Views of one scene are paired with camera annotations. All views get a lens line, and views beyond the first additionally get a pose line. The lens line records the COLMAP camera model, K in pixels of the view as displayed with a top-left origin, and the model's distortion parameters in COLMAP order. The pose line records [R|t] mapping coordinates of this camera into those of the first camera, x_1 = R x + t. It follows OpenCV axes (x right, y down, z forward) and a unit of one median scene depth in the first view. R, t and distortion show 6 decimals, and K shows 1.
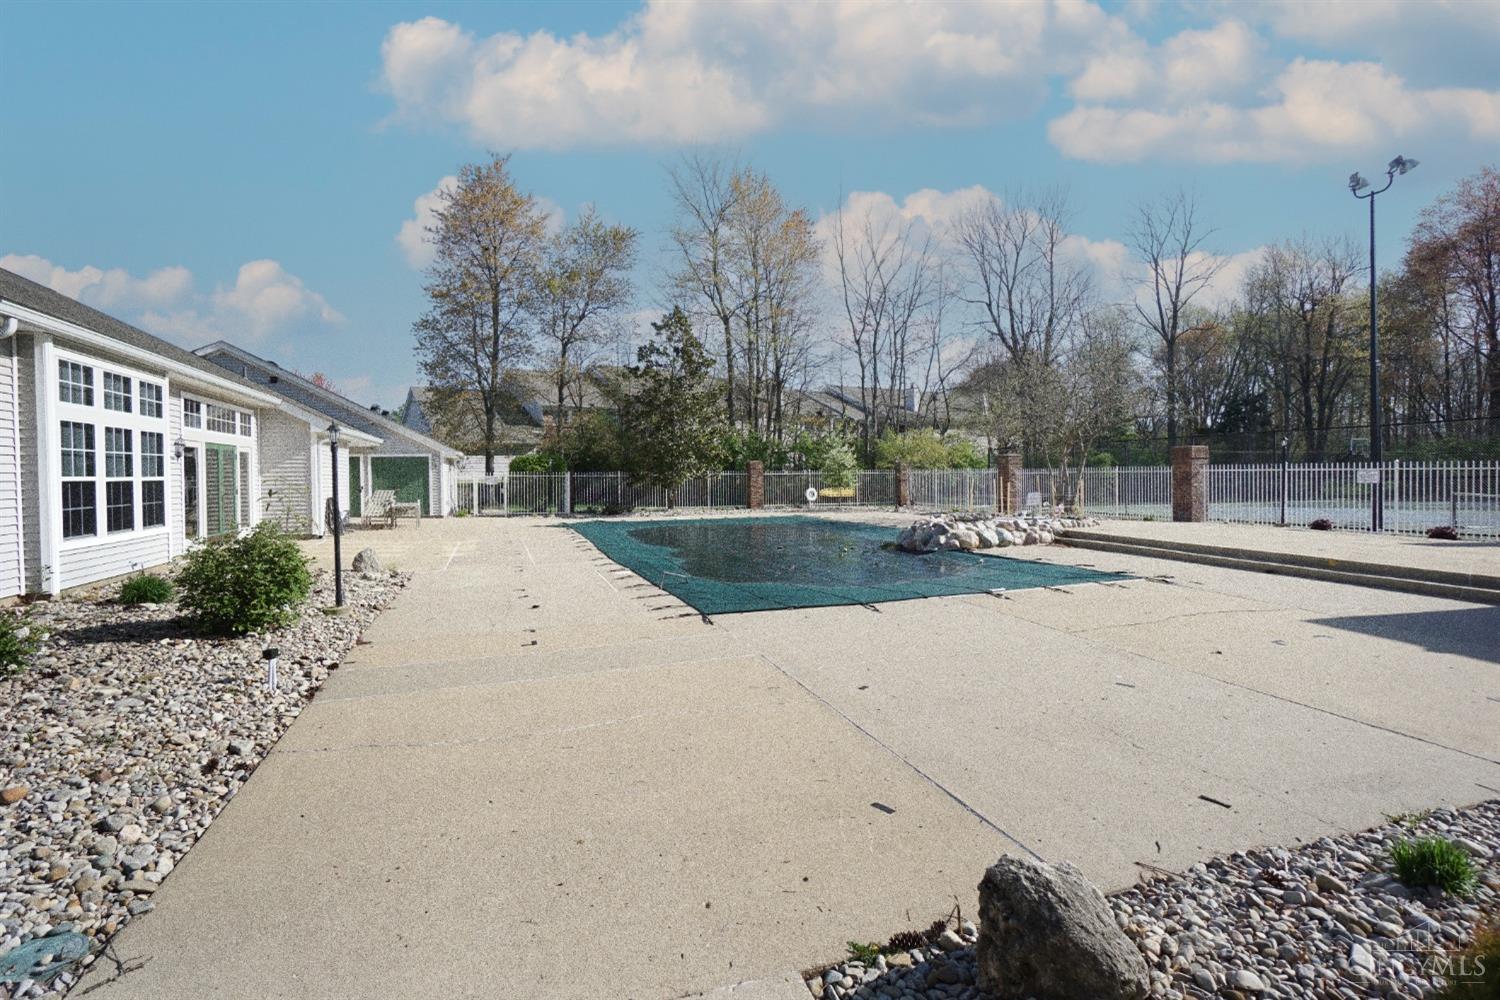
lens RADIAL K [[788.8, 0, 750.0], [0, 788.8, 500.0], [0, 0, 1]] dist [-0.000444, -0.000117]
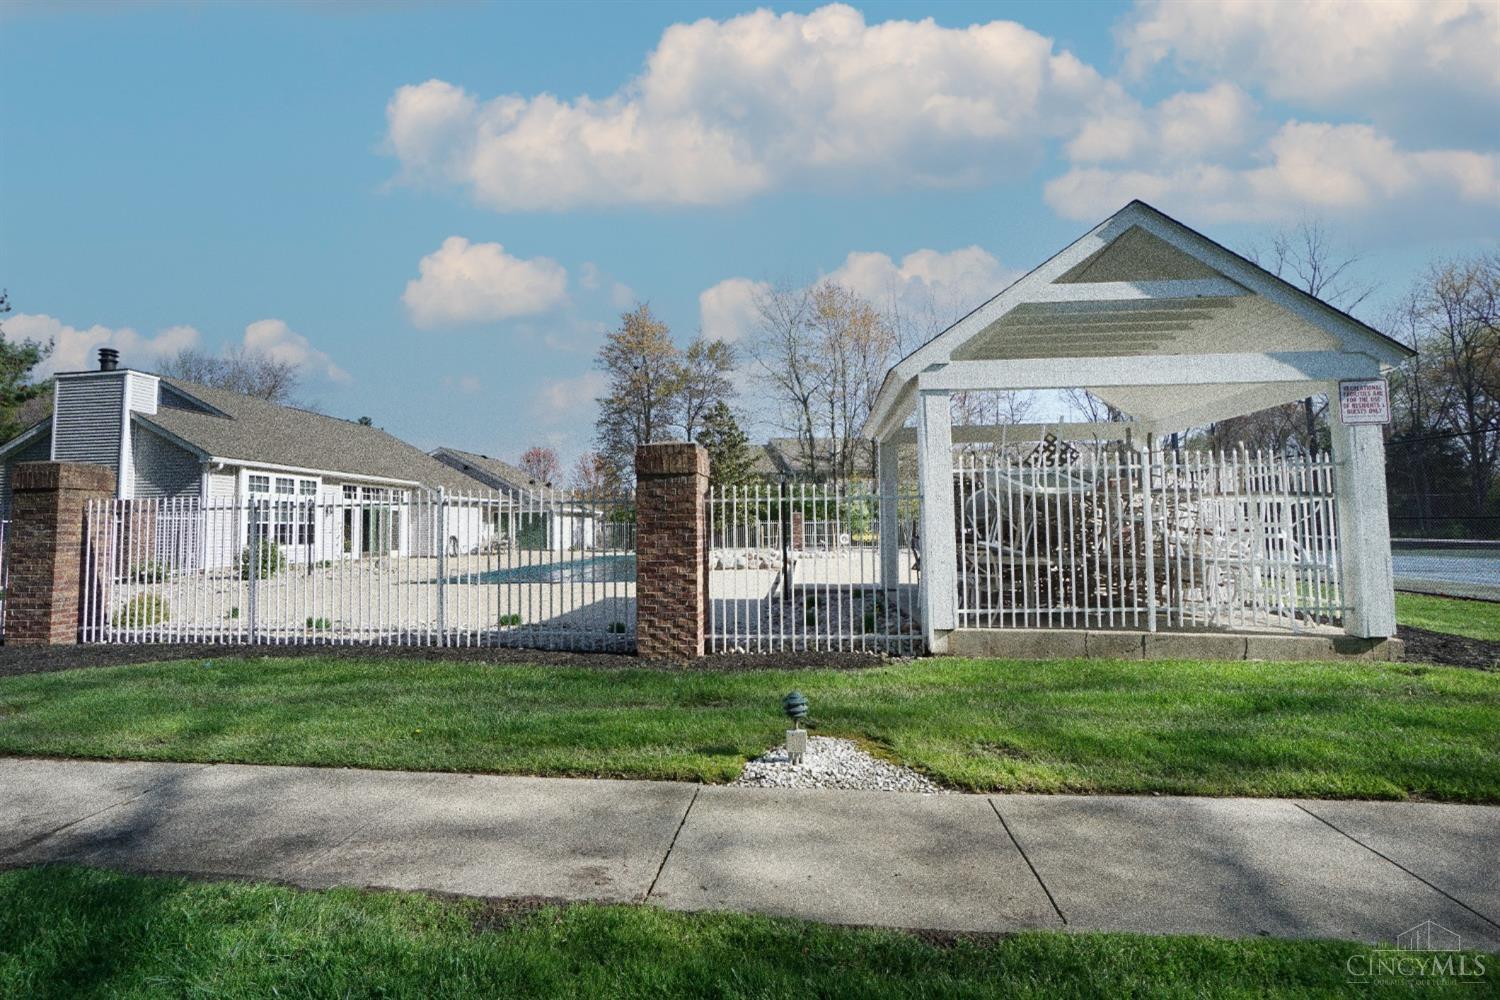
lens RADIAL K [[698.5, 0, 745.3], [0, 698.5, 484.1], [0, 0, 1]] dist [-0.025276, -0.000040]
pose [[0.919865, -0.020815, -0.391683, 1.148319], [-0.014937, 0.996008, -0.088008, 0.017941], [0.391951, 0.086806, 0.915881, -0.322828]]
